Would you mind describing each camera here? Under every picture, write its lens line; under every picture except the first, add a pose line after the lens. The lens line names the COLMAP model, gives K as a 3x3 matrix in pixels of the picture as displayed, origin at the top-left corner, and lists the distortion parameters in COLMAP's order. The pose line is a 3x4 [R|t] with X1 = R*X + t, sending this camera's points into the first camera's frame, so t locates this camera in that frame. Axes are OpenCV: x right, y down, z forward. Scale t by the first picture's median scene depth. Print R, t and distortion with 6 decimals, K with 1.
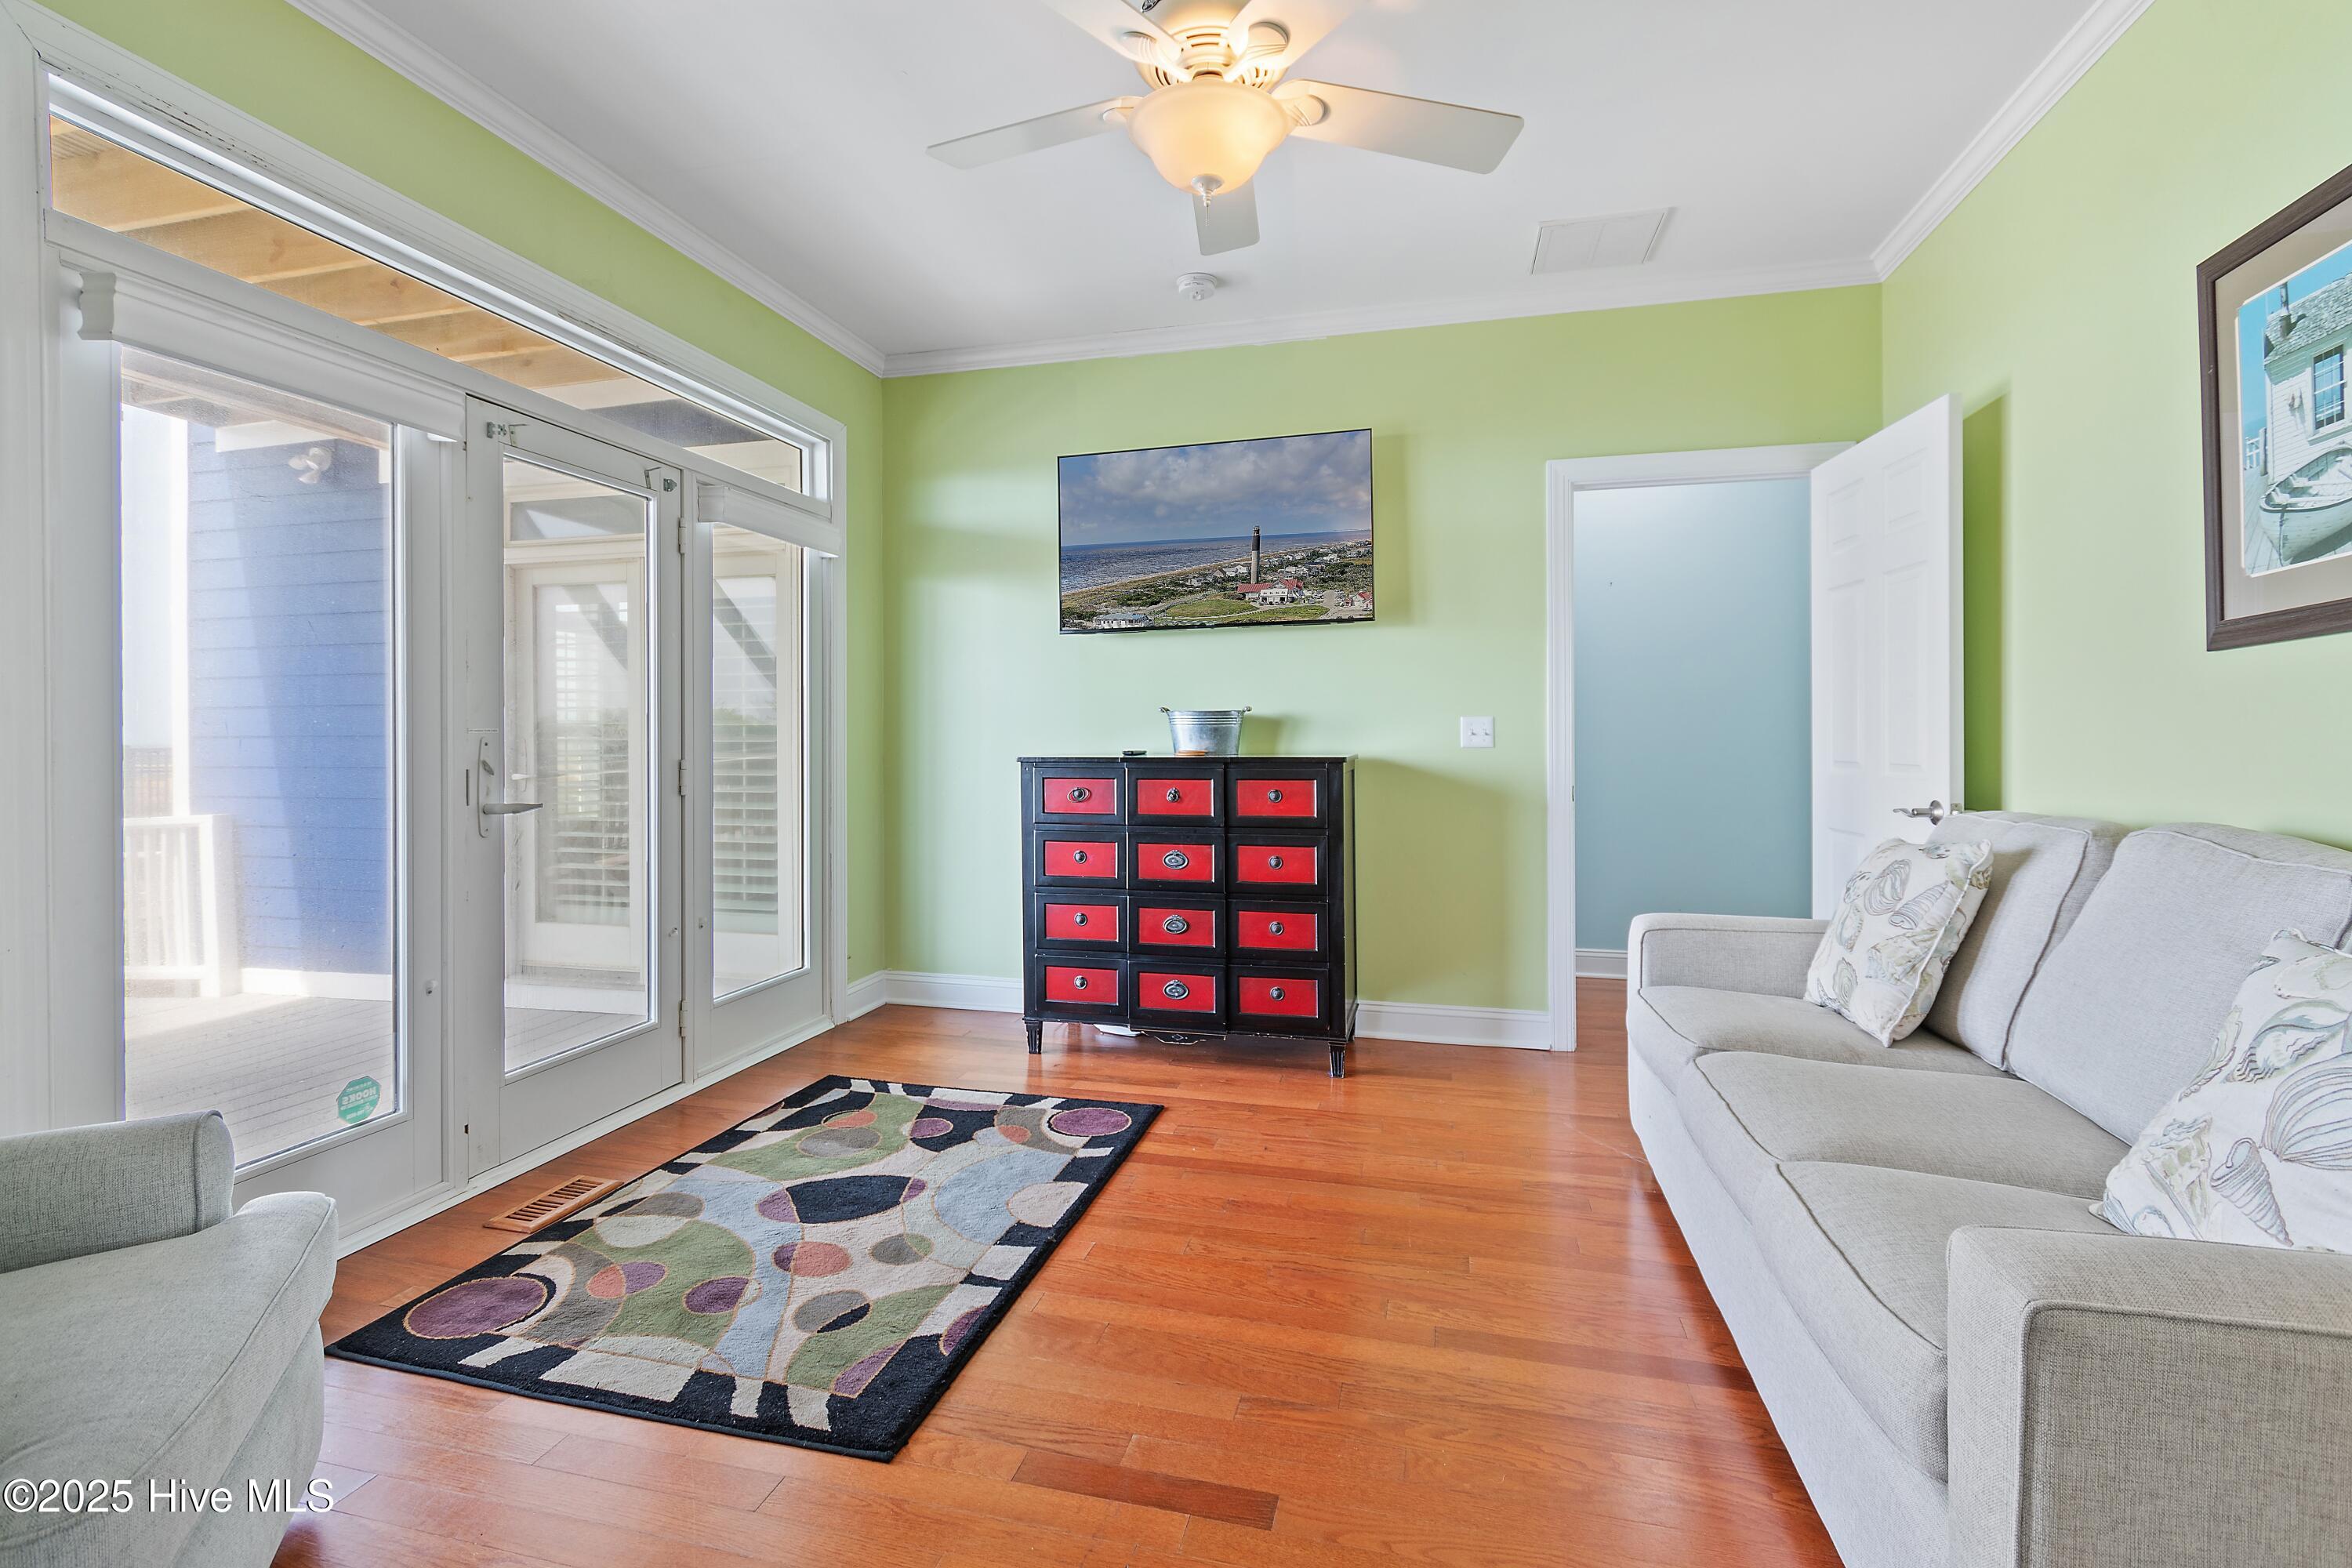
lens RADIAL K [[1059.3, 0, 1163.5], [0, 1059.3, 741.6], [0, 0, 1]] dist [-0.002811, -0.000390]
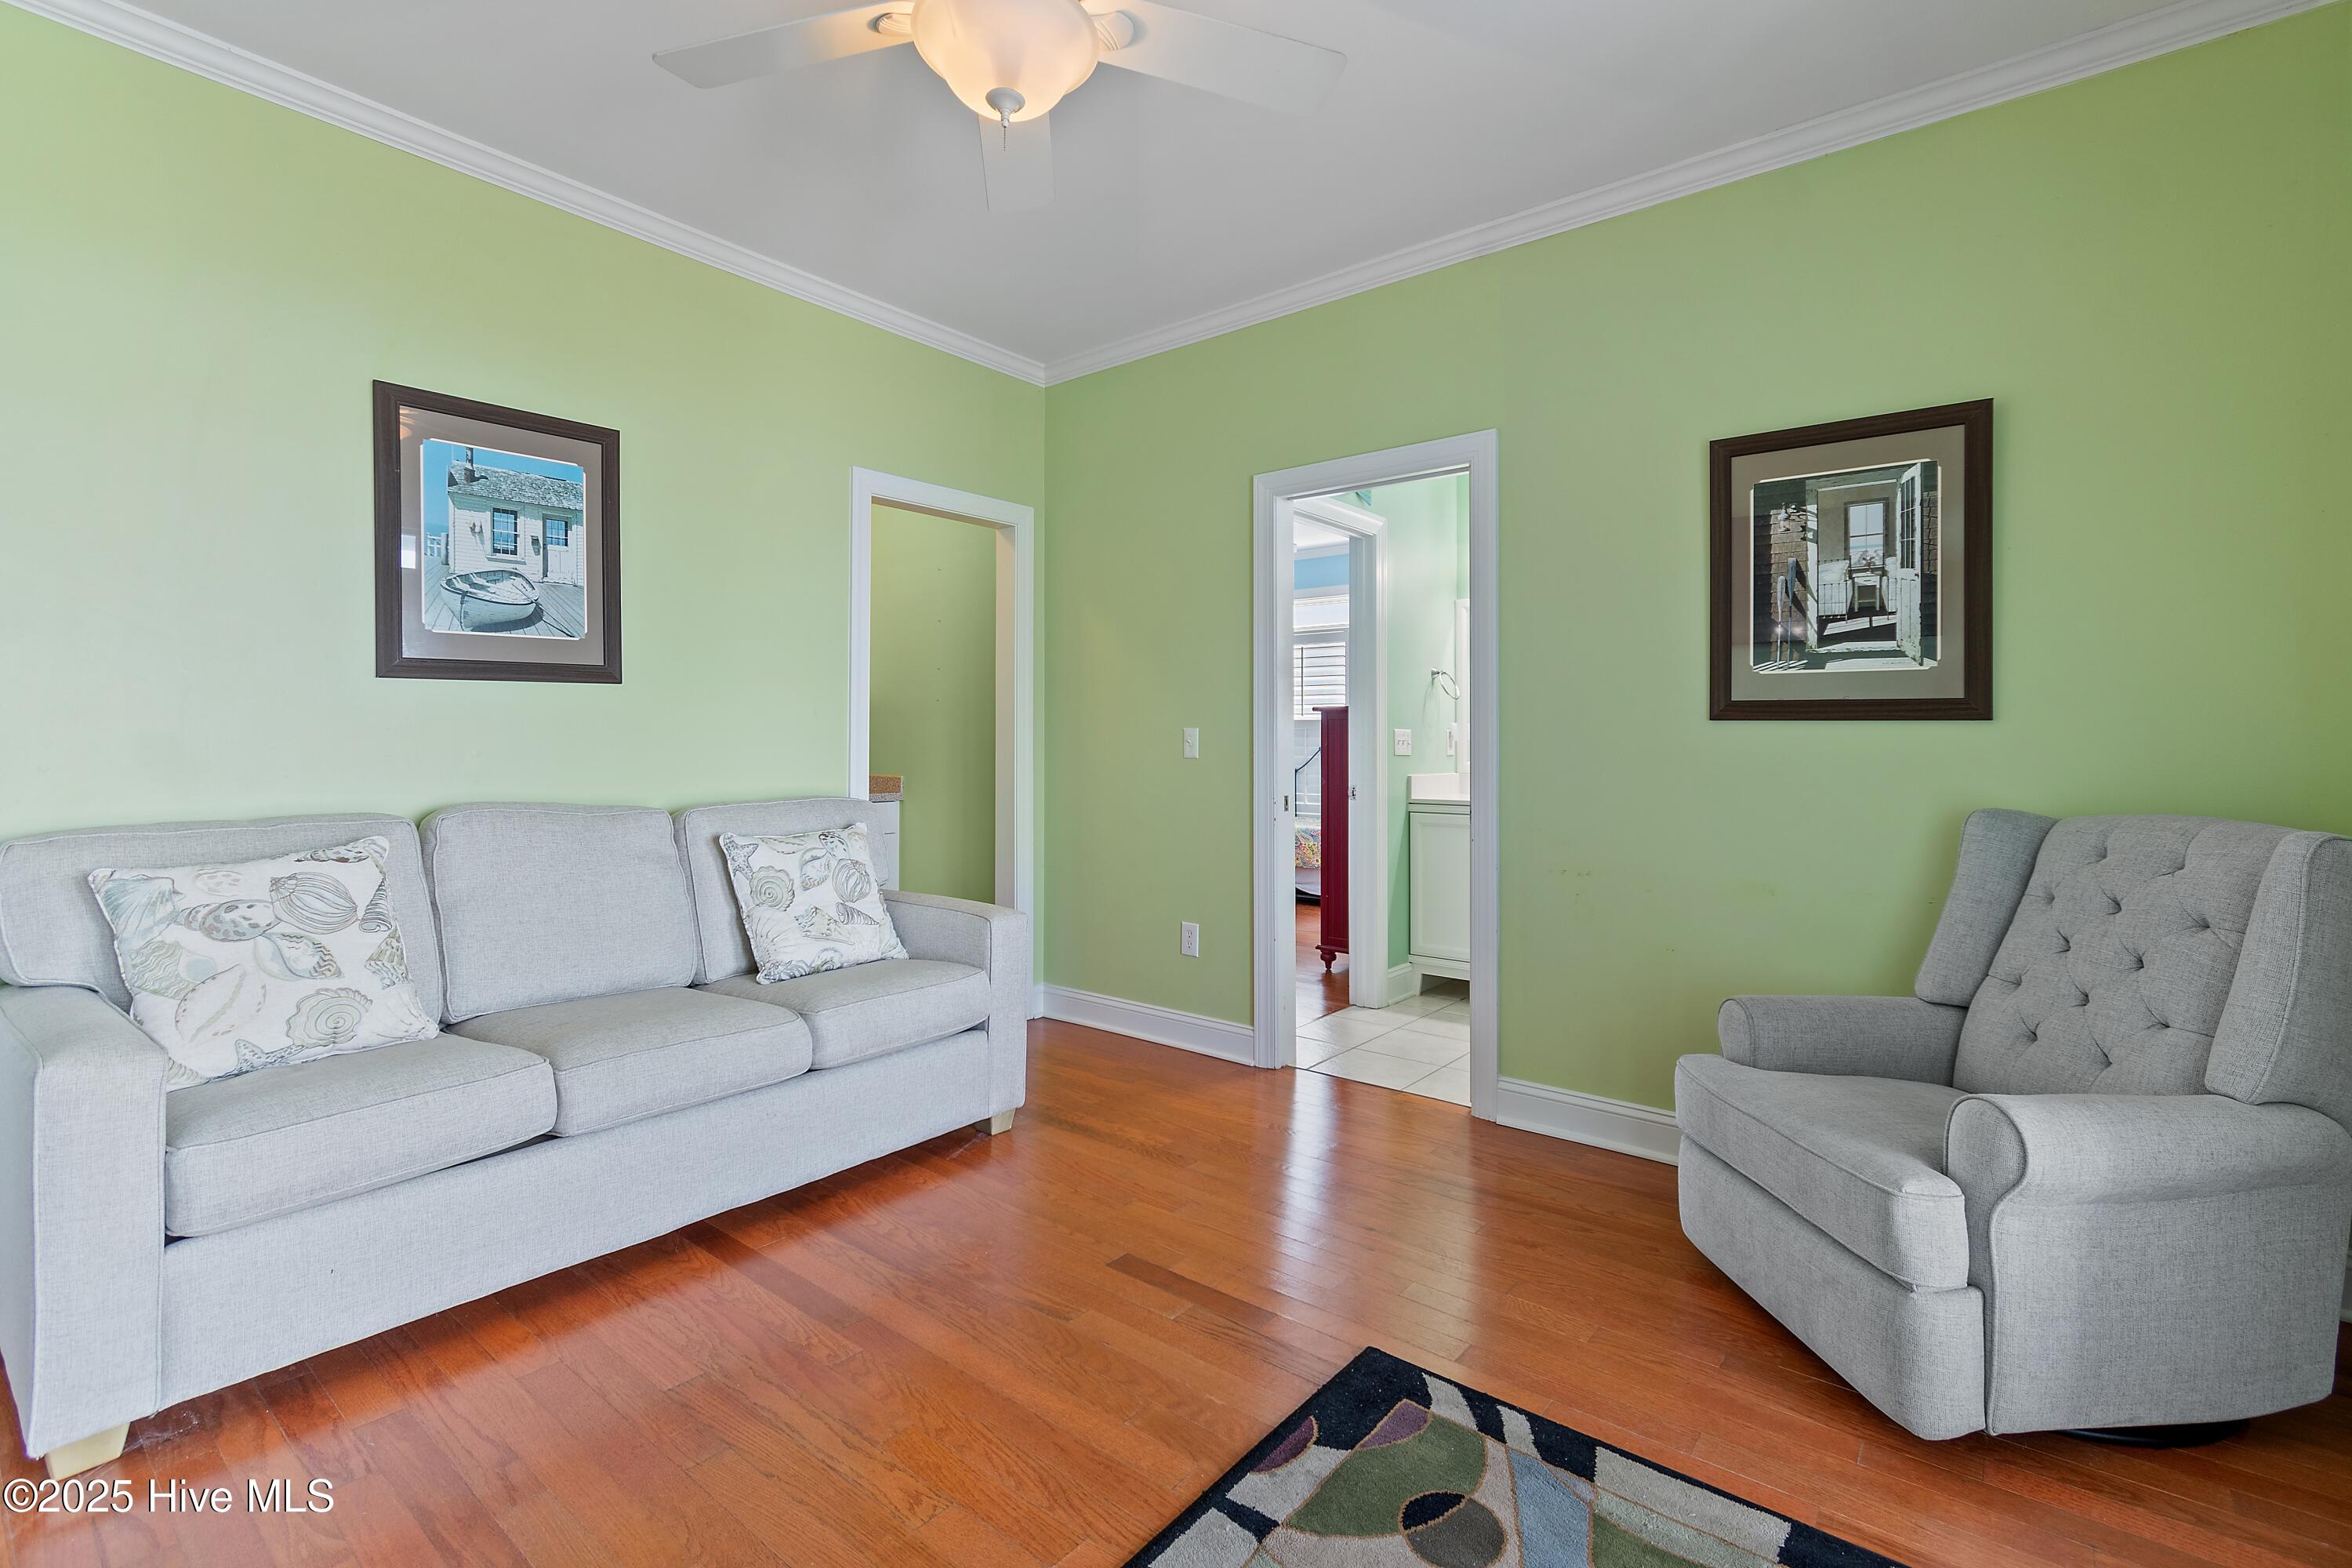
lens RADIAL K [[1059.3, 0, 1163.5], [0, 1059.3, 741.6], [0, 0, 1]] dist [-0.002811, -0.000390]
pose [[-0.912163, -0.001601, 0.409825, -0.481968], [-0.000703, 0.999997, 0.002343, -0.011226], [-0.409828, 0.001850, -0.912161, 1.968118]]
